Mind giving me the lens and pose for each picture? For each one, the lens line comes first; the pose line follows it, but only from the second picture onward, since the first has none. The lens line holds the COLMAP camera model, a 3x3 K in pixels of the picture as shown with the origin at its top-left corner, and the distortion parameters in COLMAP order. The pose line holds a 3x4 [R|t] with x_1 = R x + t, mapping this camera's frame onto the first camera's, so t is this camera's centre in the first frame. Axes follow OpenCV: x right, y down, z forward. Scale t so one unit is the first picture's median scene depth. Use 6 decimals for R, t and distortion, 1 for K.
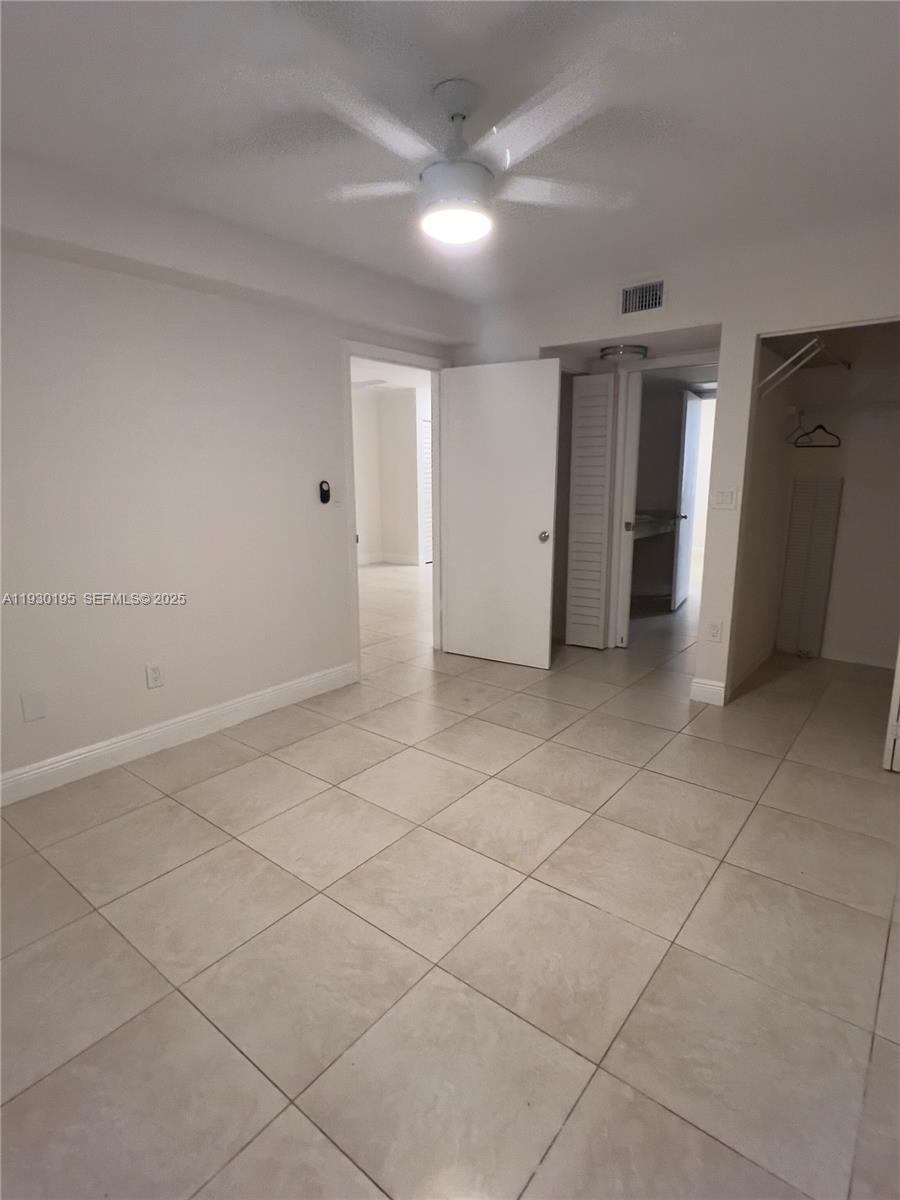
lens RADIAL K [[629.2, 0, 451.3], [0, 629.2, 599.0], [0, 0, 1]] dist [-0.005407, 0.001829]
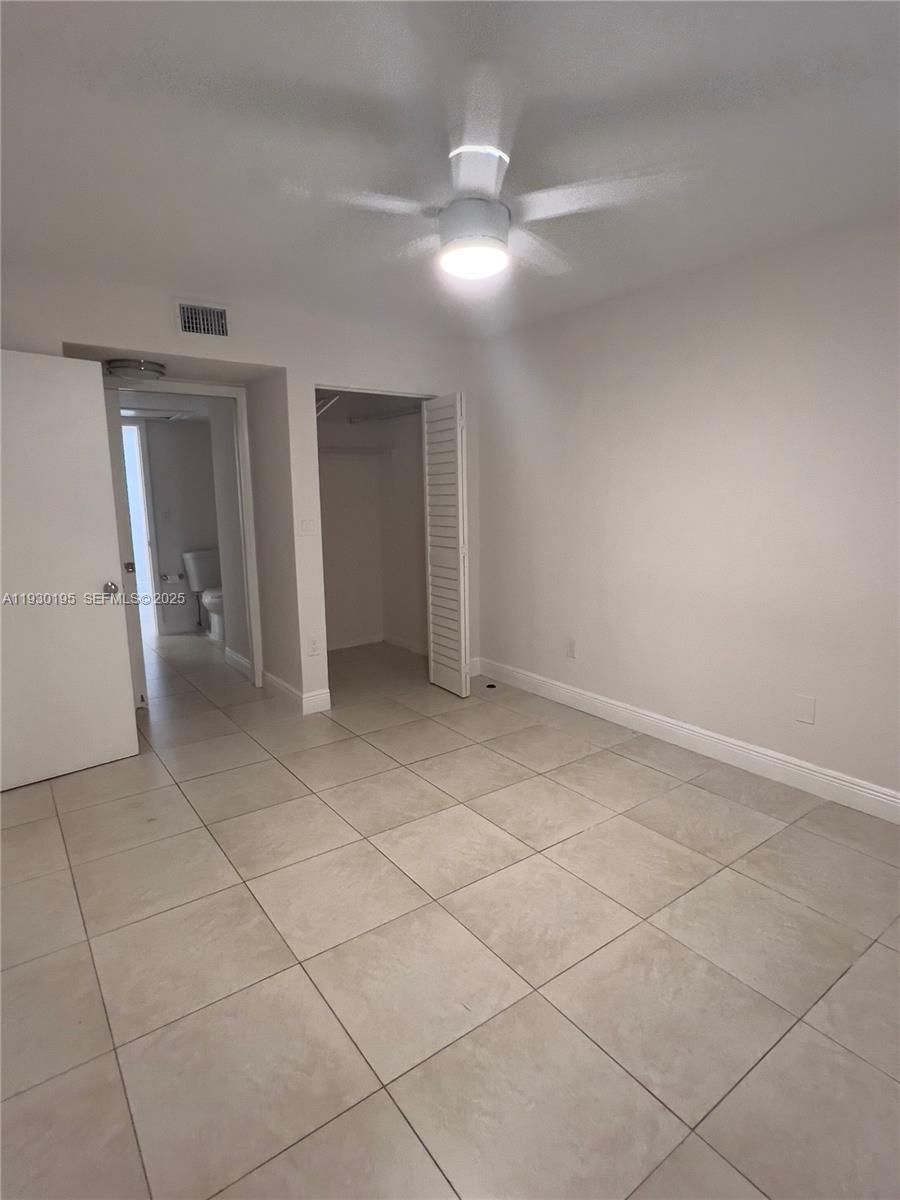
lens RADIAL K [[629.2, 0, 456.5], [0, 629.2, 599.4], [0, 0, 1]] dist [-0.005407, 0.001829]
pose [[0.256638, -0.158728, 0.953385, -0.926203], [0.206011, 0.972738, 0.106495, -0.156684], [-0.944297, 0.169077, 0.282341, 0.737349]]
